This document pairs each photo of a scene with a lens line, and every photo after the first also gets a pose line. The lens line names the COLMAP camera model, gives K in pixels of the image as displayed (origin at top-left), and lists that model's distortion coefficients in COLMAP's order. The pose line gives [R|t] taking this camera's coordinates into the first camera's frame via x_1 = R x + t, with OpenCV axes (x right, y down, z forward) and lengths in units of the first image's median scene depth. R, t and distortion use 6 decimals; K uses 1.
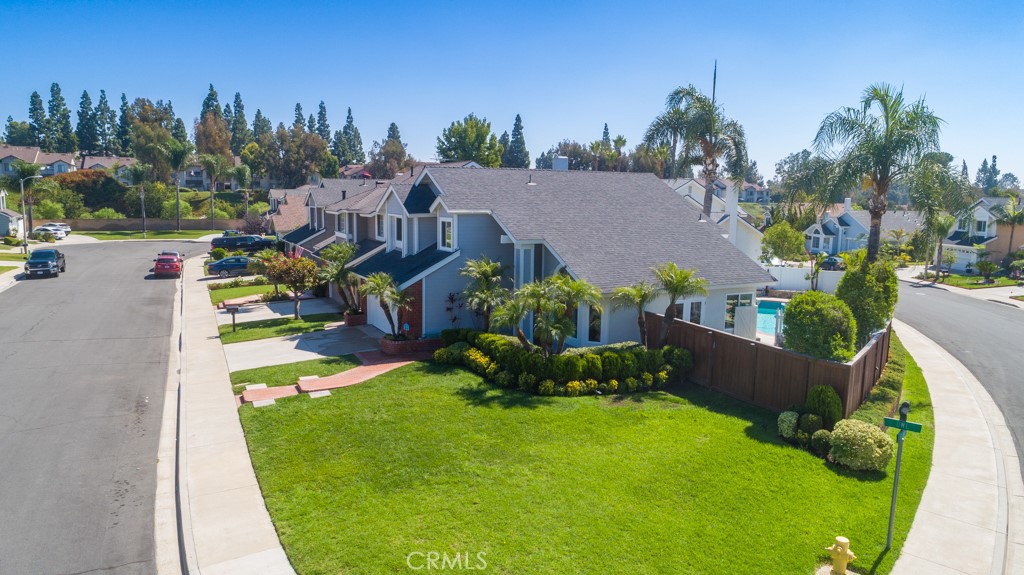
lens RADIAL K [[682.0, 0, 508.9], [0, 682.0, 290.7], [0, 0, 1]] dist [-0.014550, 0.003357]
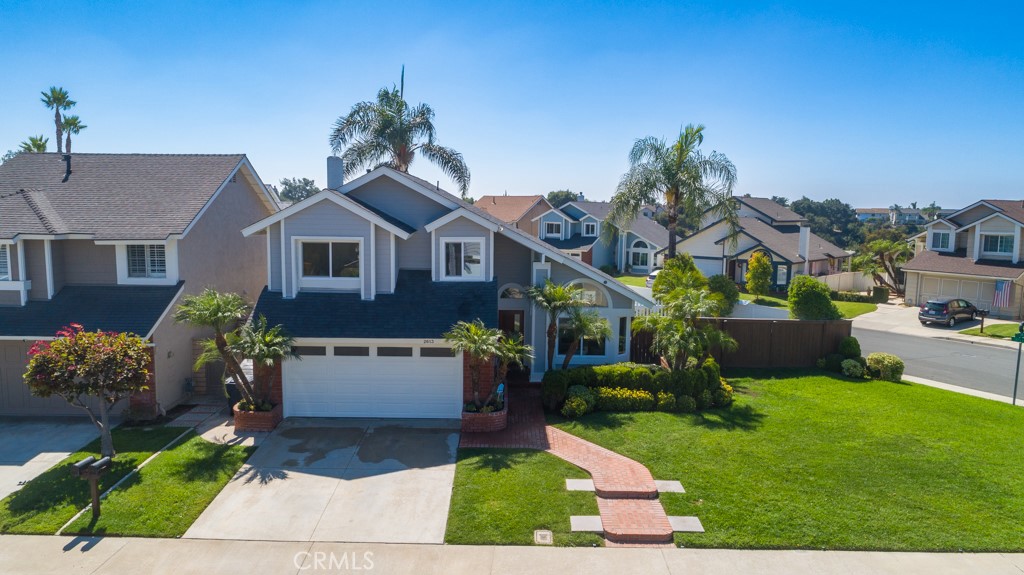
lens RADIAL K [[682.0, 0, 508.9], [0, 682.0, 290.7], [0, 0, 1]] dist [-0.014550, 0.003357]
pose [[0.450374, -0.110938, 0.885921, -0.895950], [0.122039, 0.990587, 0.062004, -0.109107], [-0.884460, 0.080192, 0.459674, 0.740370]]
